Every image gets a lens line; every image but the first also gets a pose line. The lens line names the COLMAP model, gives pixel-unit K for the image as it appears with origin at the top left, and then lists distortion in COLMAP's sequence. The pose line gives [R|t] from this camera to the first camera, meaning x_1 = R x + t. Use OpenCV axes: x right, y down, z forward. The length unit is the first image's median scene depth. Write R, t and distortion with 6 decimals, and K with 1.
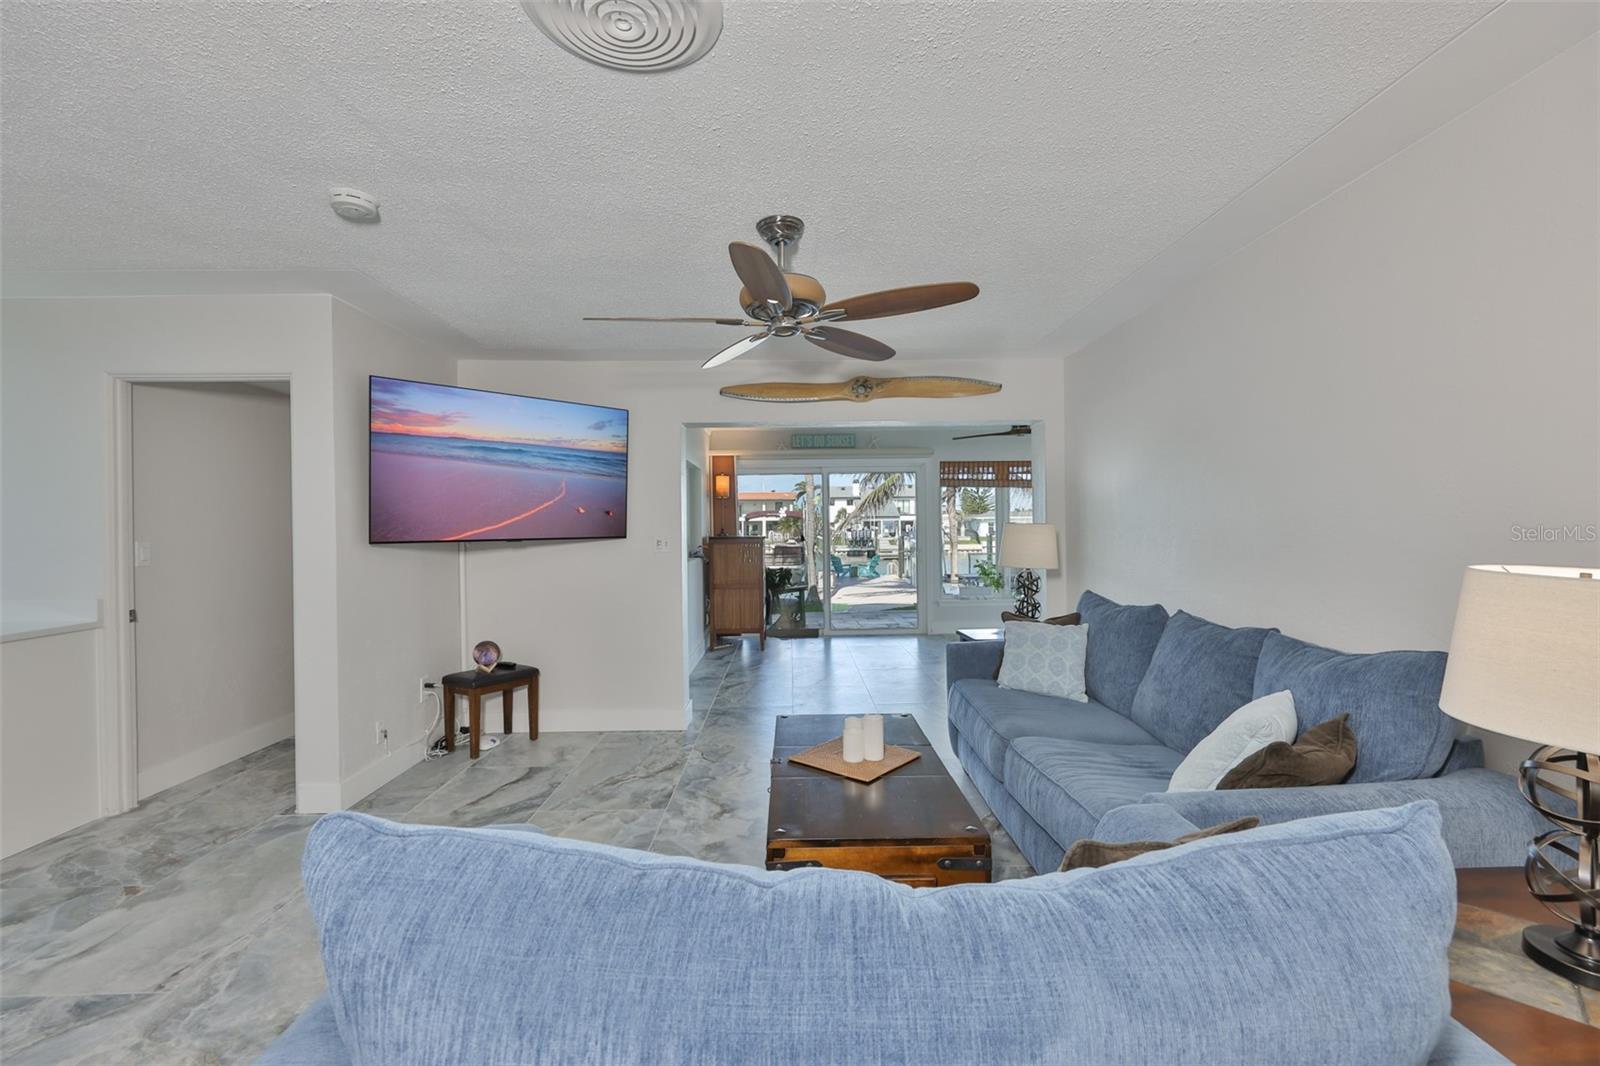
lens RADIAL K [[680.1, 0, 811.6], [0, 680.1, 533.4], [0, 0, 1]] dist [-0.003922, 0.000952]
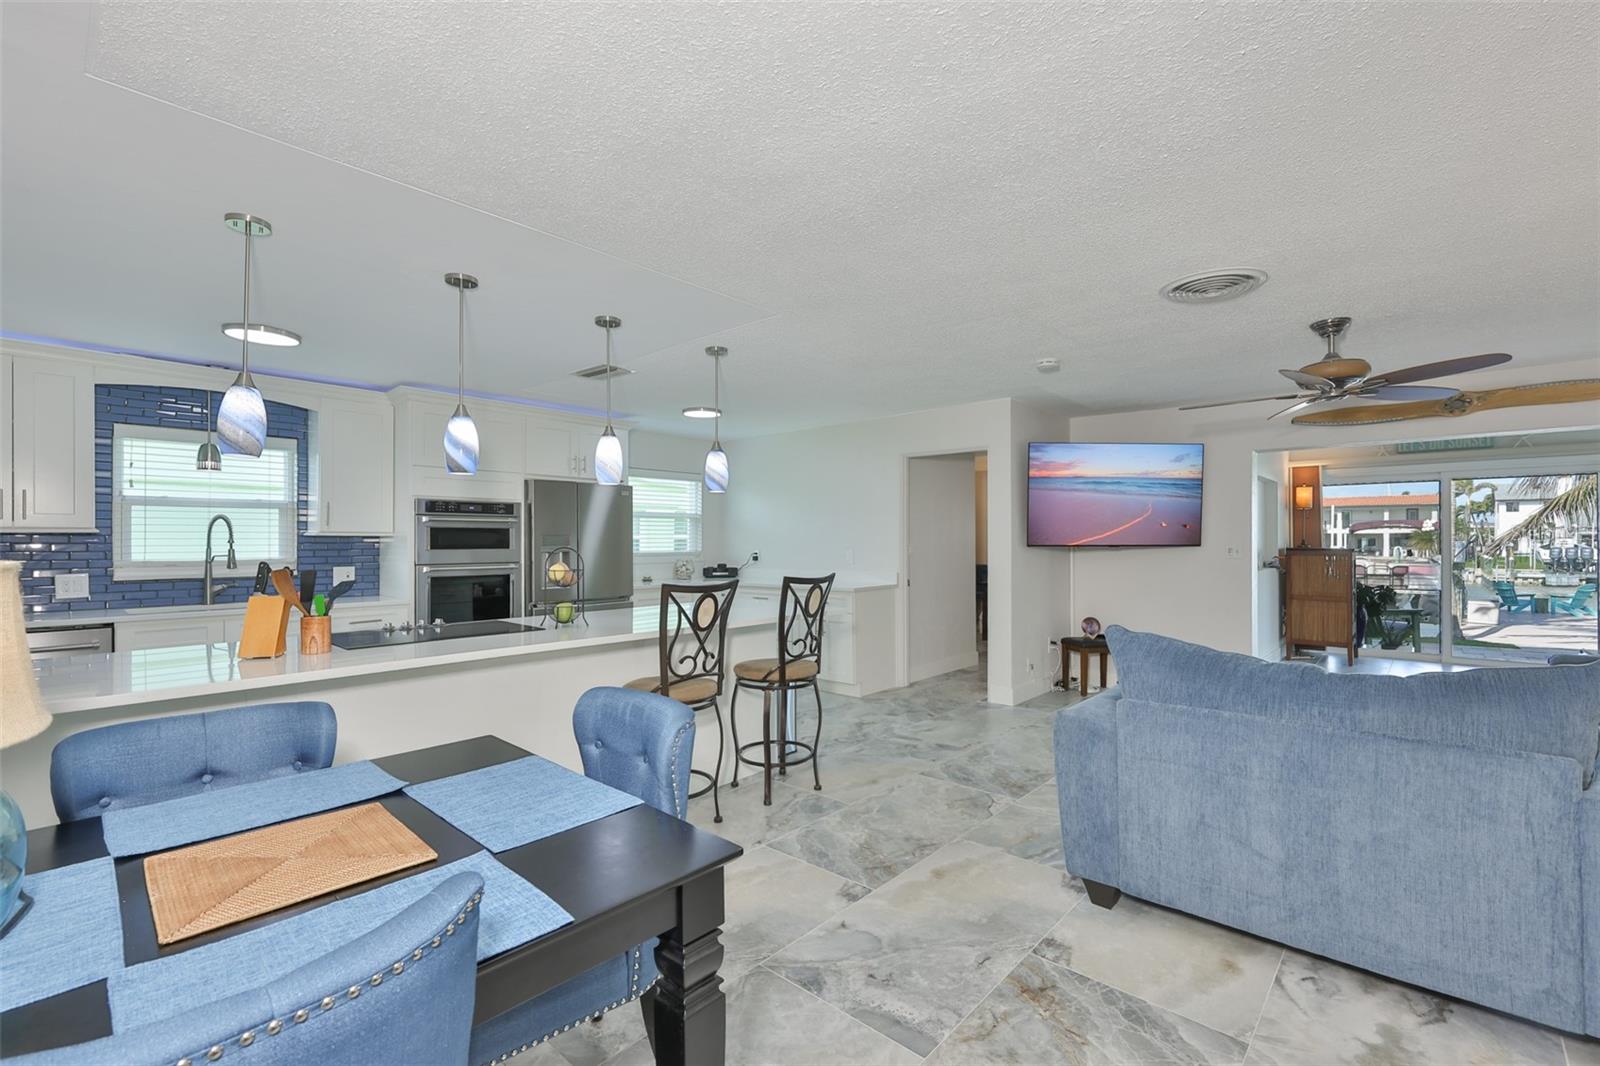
lens RADIAL K [[706.4, 0, 807.5], [0, 706.4, 537.7], [0, 0, 1]] dist [0.002249, -0.001900]
pose [[0.724063, 0.007932, -0.689688, 0.108634], [-0.015447, 0.999870, -0.004718, 0.009003], [0.689561, 0.014069, 0.724091, -0.479701]]
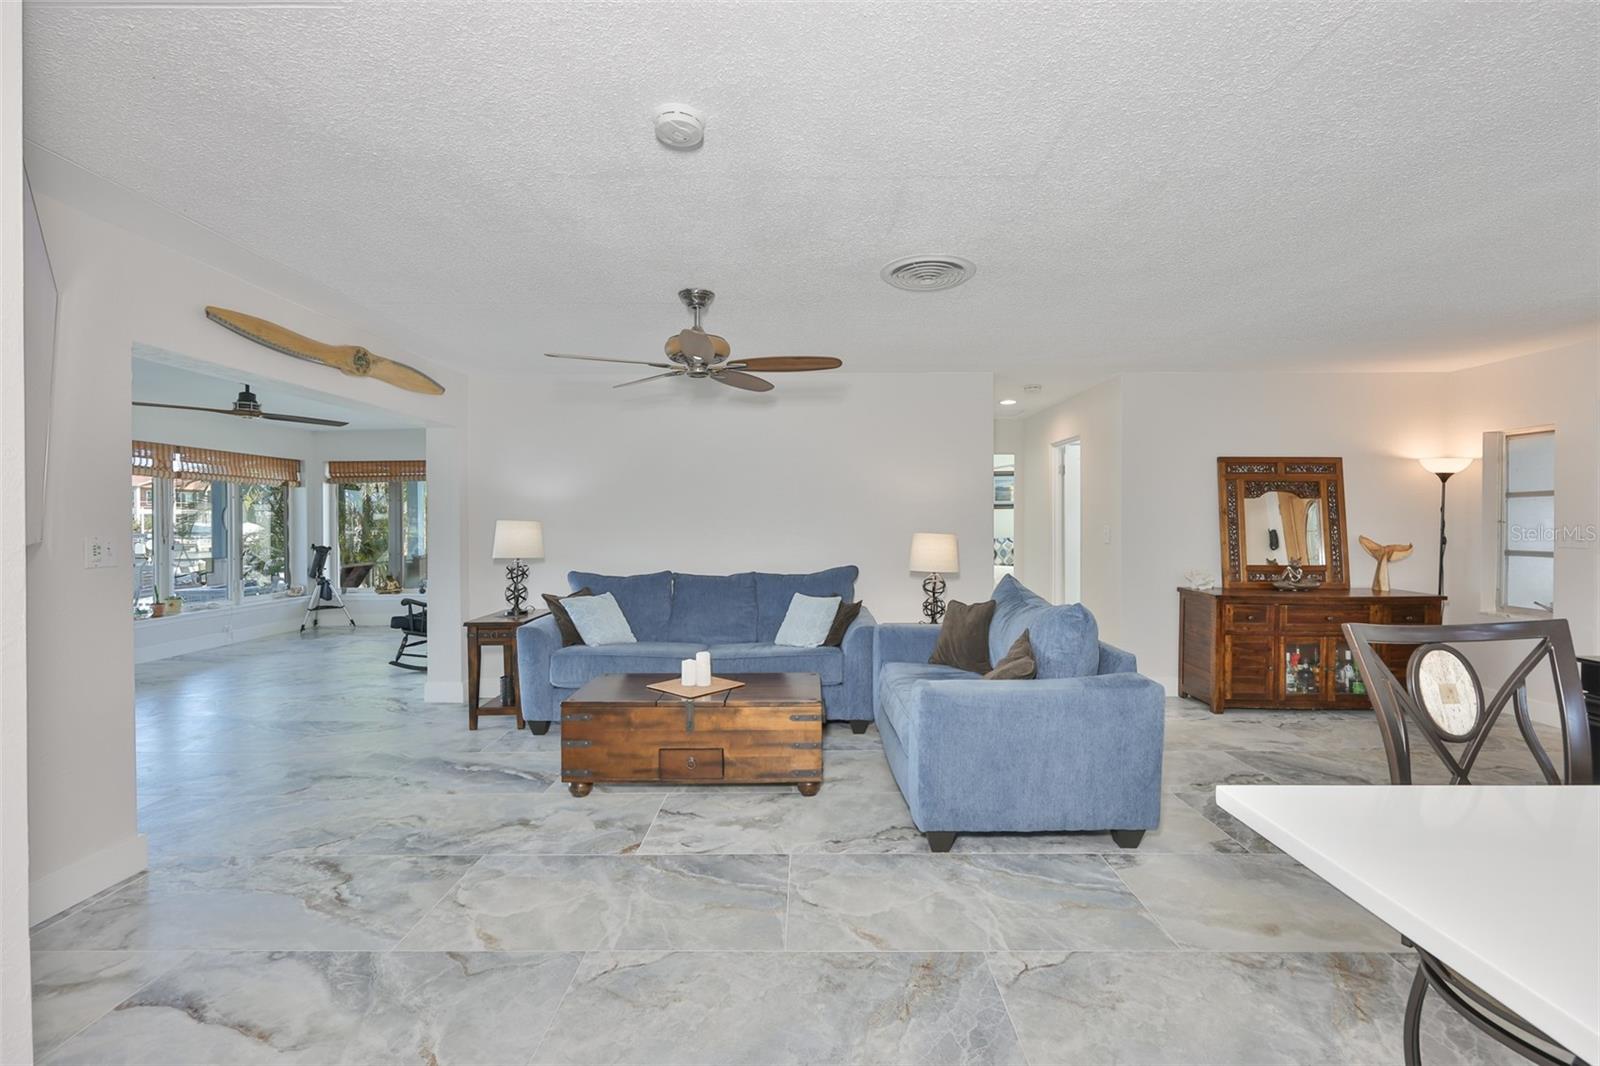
lens RADIAL K [[680.1, 0, 801.4], [0, 680.1, 528.5], [0, 0, 1]] dist [-0.003922, 0.000952]
pose [[0.039539, -0.001305, 0.999217, -0.811040], [0.016209, 0.999868, 0.000665, 0.006256], [-0.999087, 0.016170, 0.039555, 0.444395]]
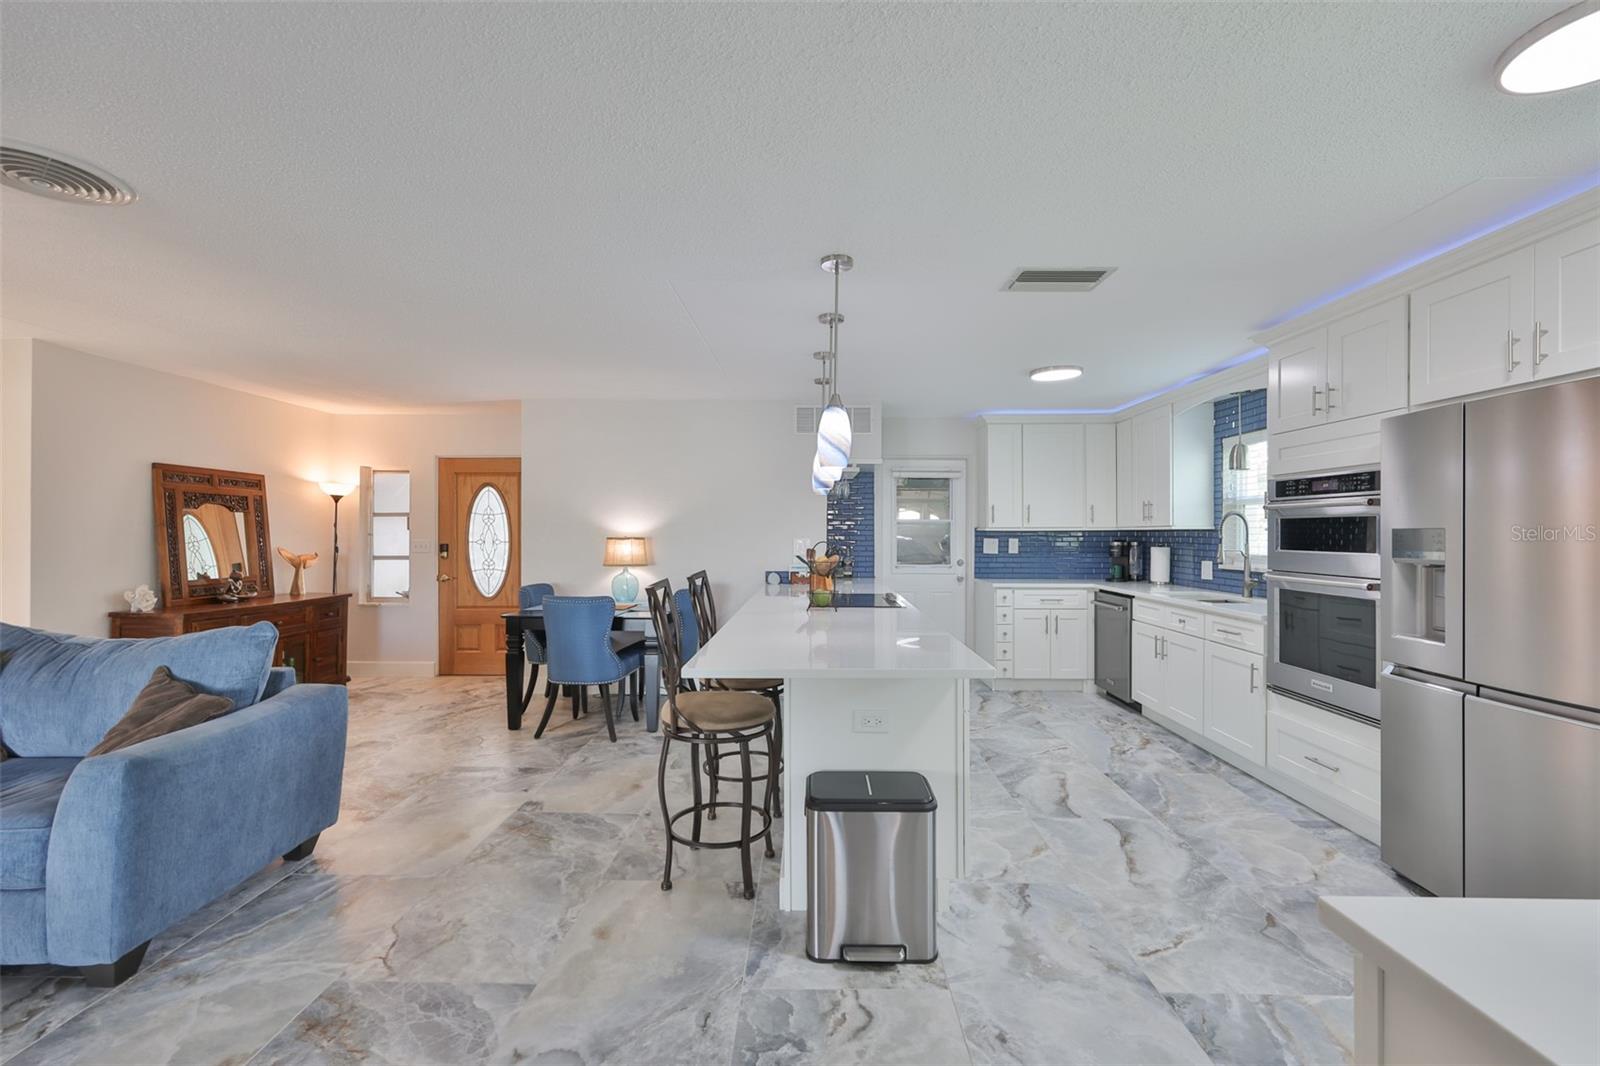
lens RADIAL K [[680.1, 0, 806.1], [0, 680.1, 529.8], [0, 0, 1]] dist [-0.003922, 0.000952]
pose [[-0.999114, 0.007578, 0.041395, -0.662986], [0.007977, 0.999923, 0.009472, -0.002837], [-0.041320, 0.009794, -0.999098, 0.804868]]
